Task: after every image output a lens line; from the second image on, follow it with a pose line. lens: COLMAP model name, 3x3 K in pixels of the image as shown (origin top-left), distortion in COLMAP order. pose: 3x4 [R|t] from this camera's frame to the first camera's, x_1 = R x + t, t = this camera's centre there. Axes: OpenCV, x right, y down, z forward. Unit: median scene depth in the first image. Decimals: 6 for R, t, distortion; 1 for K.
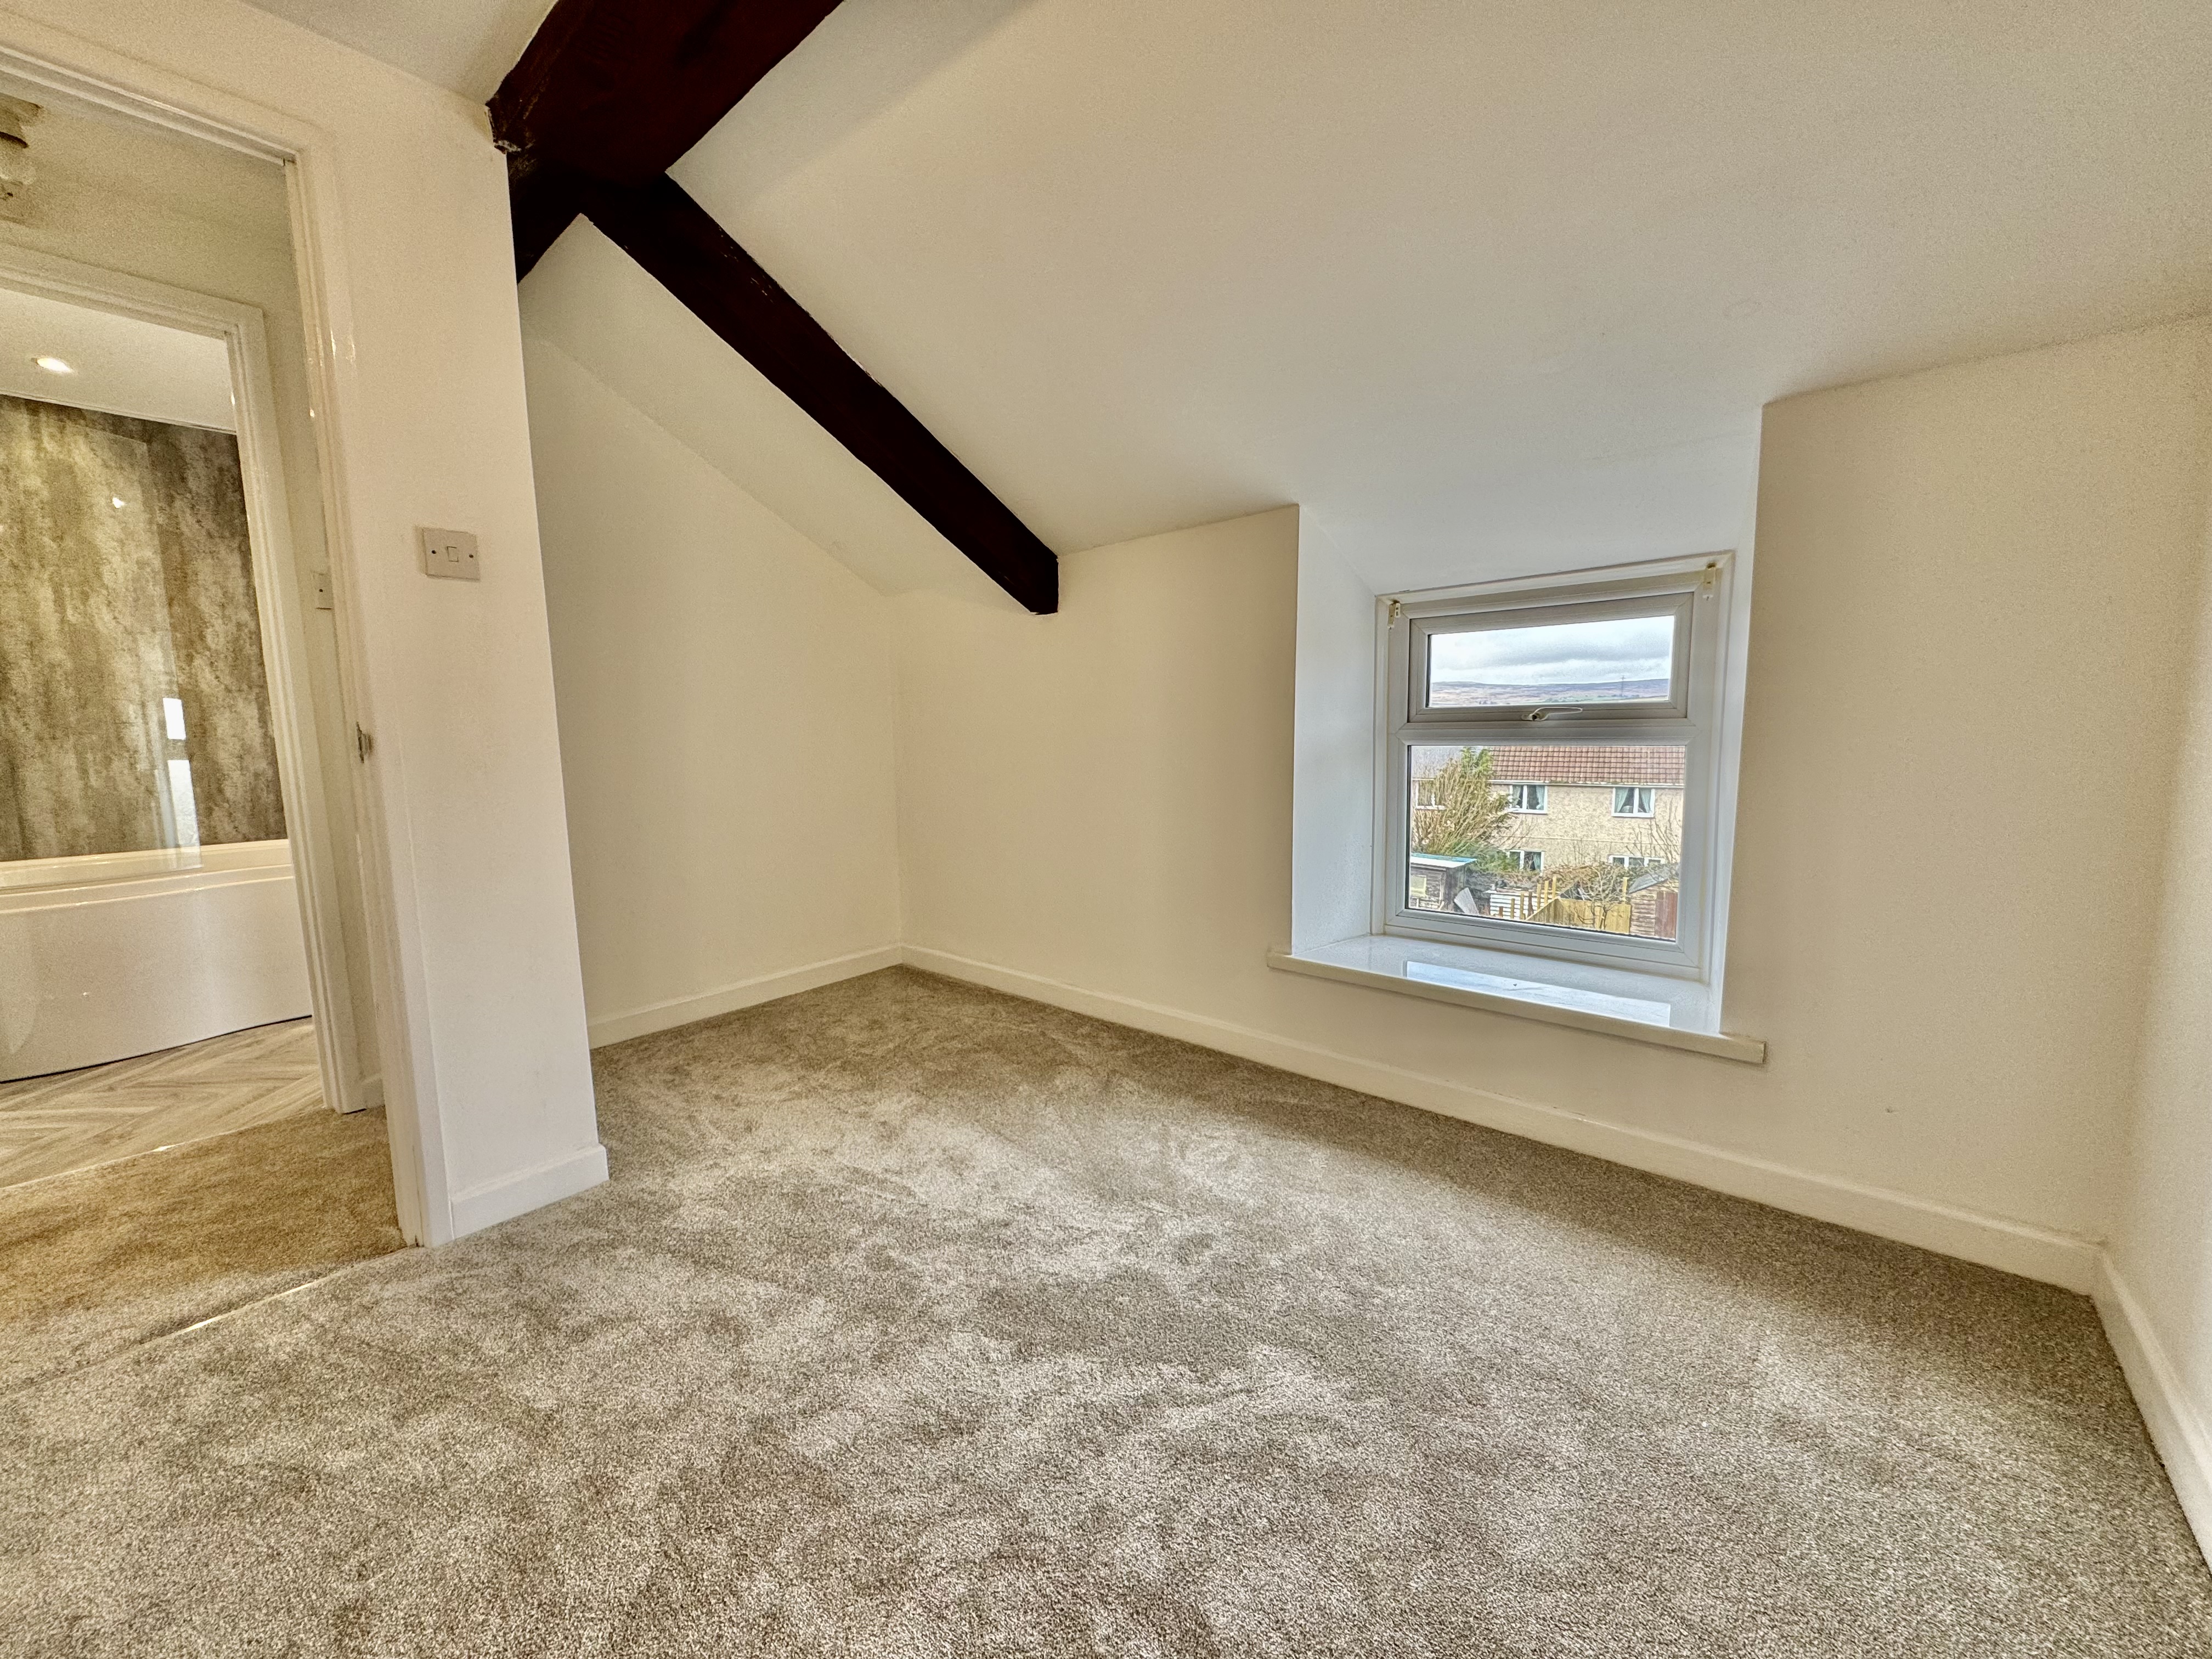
lens RADIAL K [[877.5, 0, 1106.7], [0, 877.5, 831.5], [0, 0, 1]] dist [-0.001442, 0.000142]
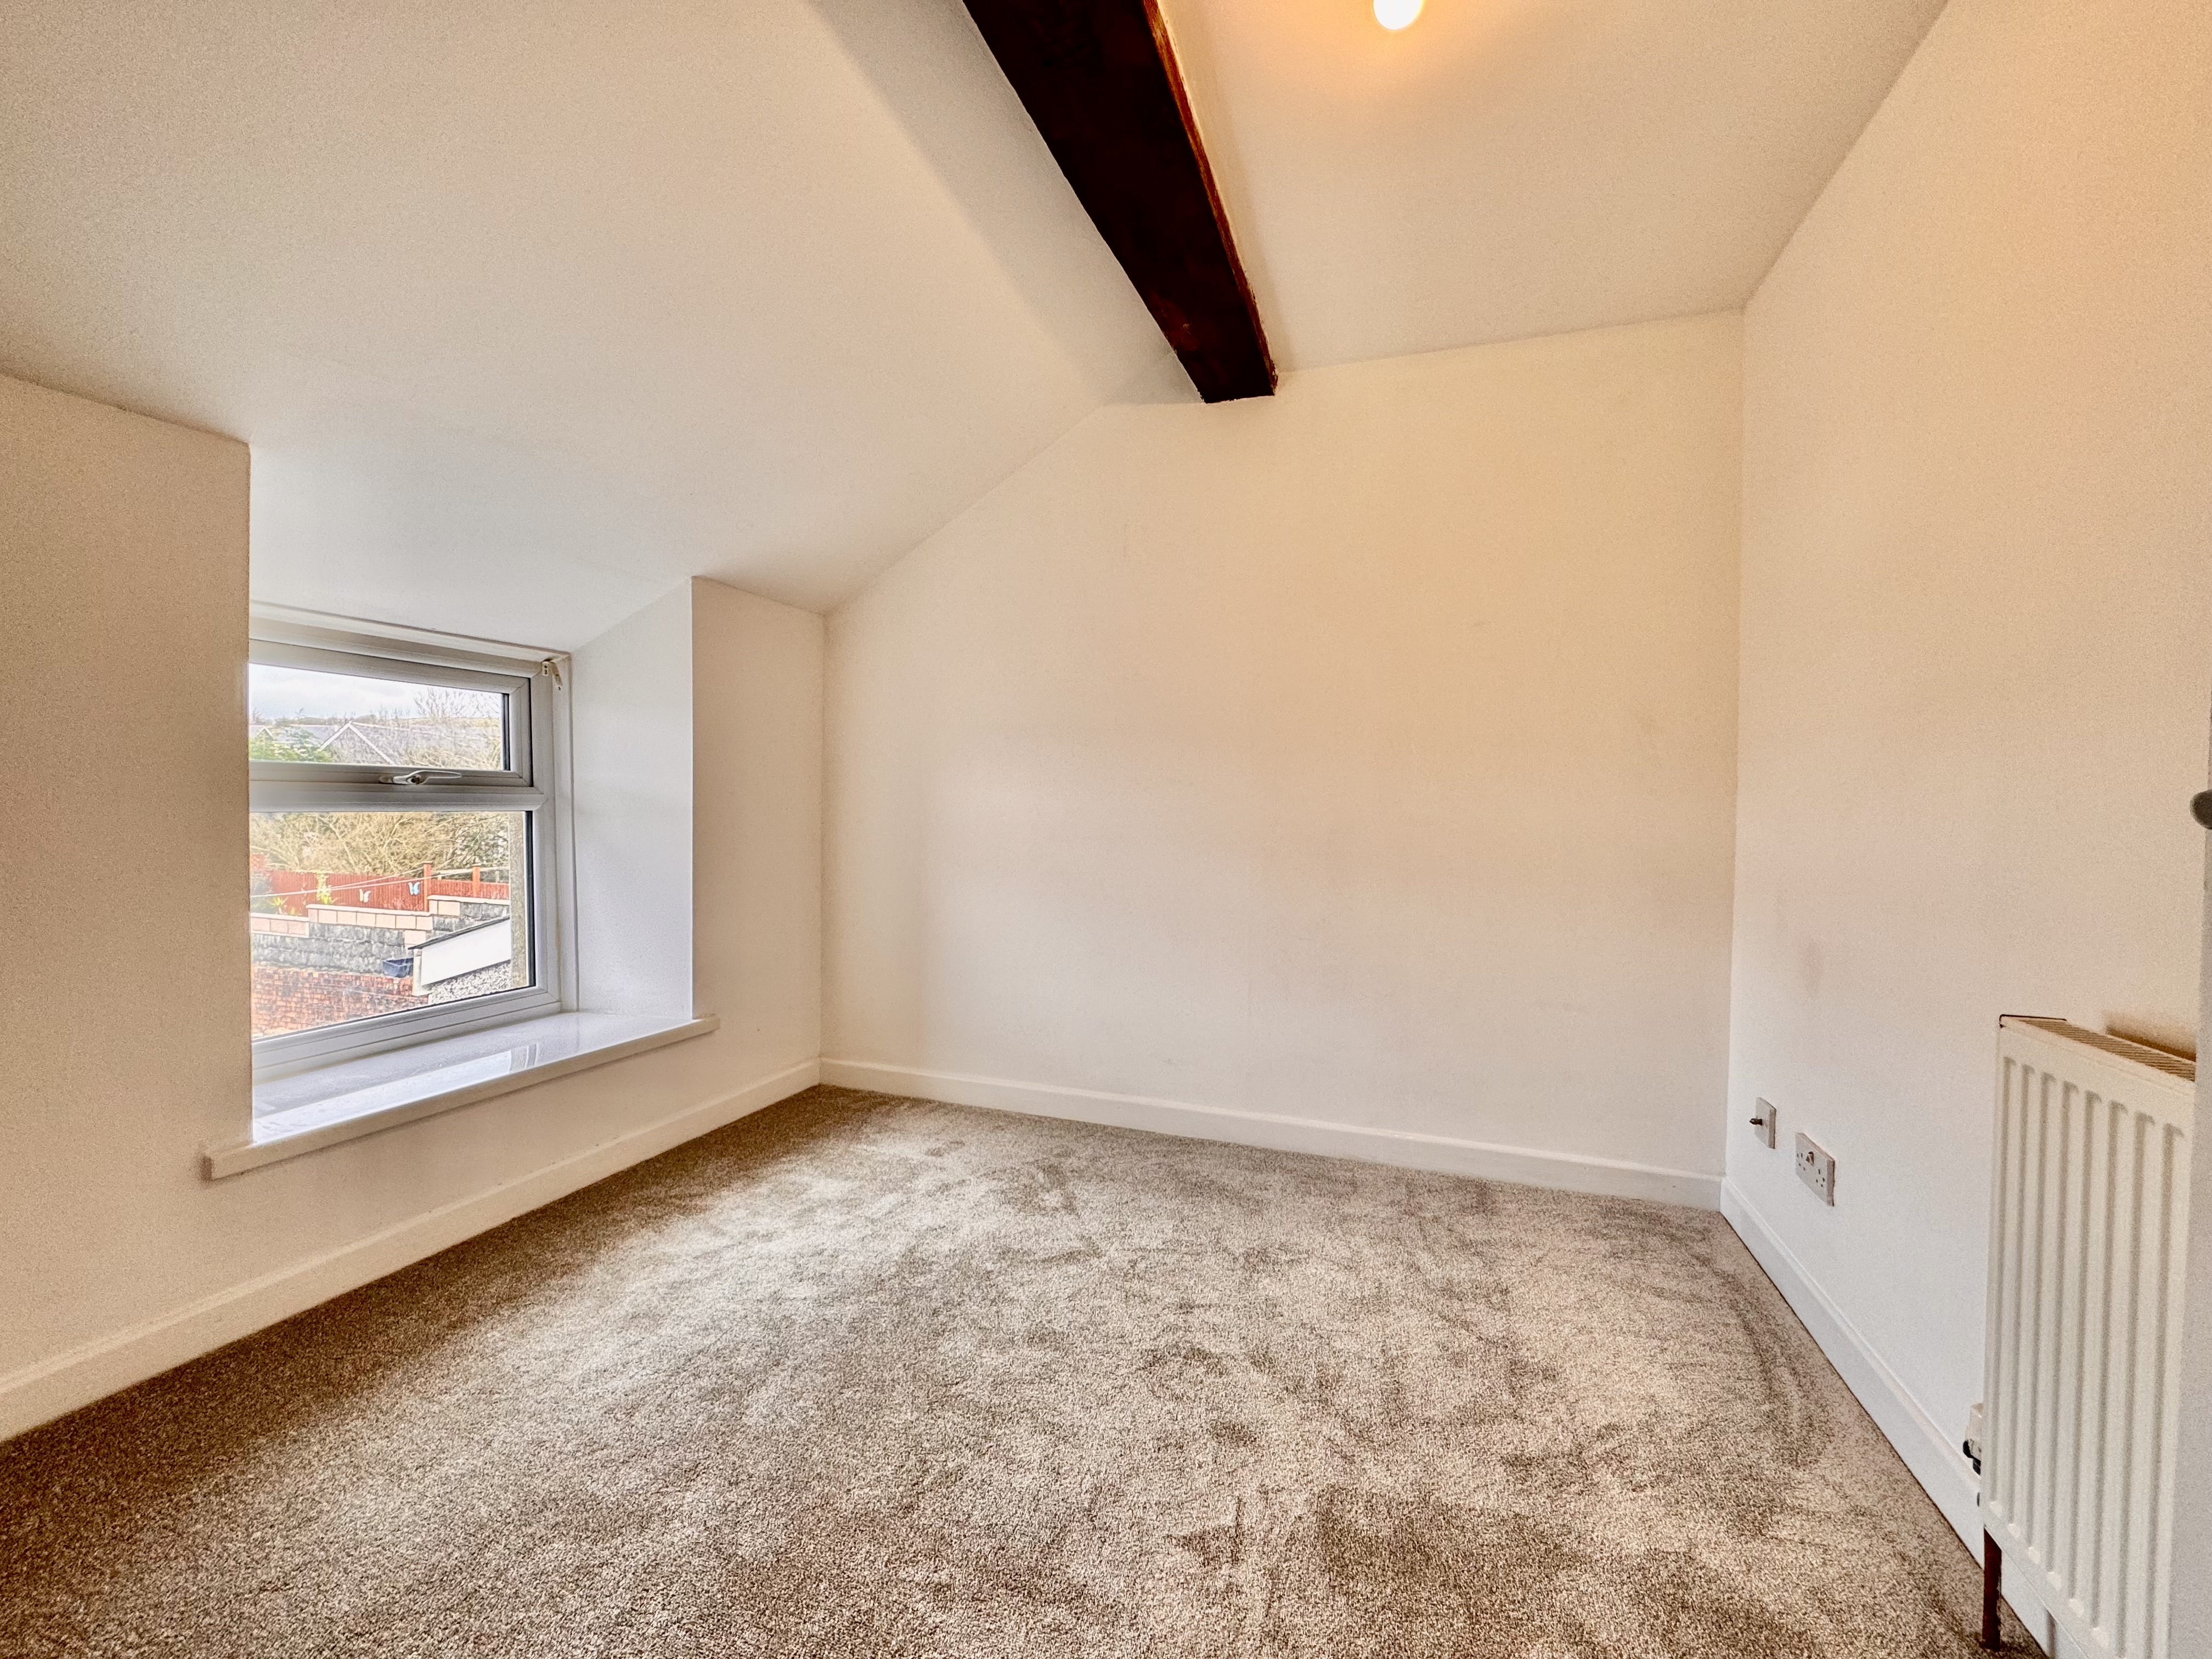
lens RADIAL K [[877.5, 0, 1106.7], [0, 877.5, 831.5], [0, 0, 1]] dist [-0.001442, 0.000142]
pose [[-0.346983, -0.010285, 0.937815, -0.649876], [0.115287, 0.991889, 0.053533, -0.045667], [-0.930759, 0.126693, -0.342982, 0.689221]]
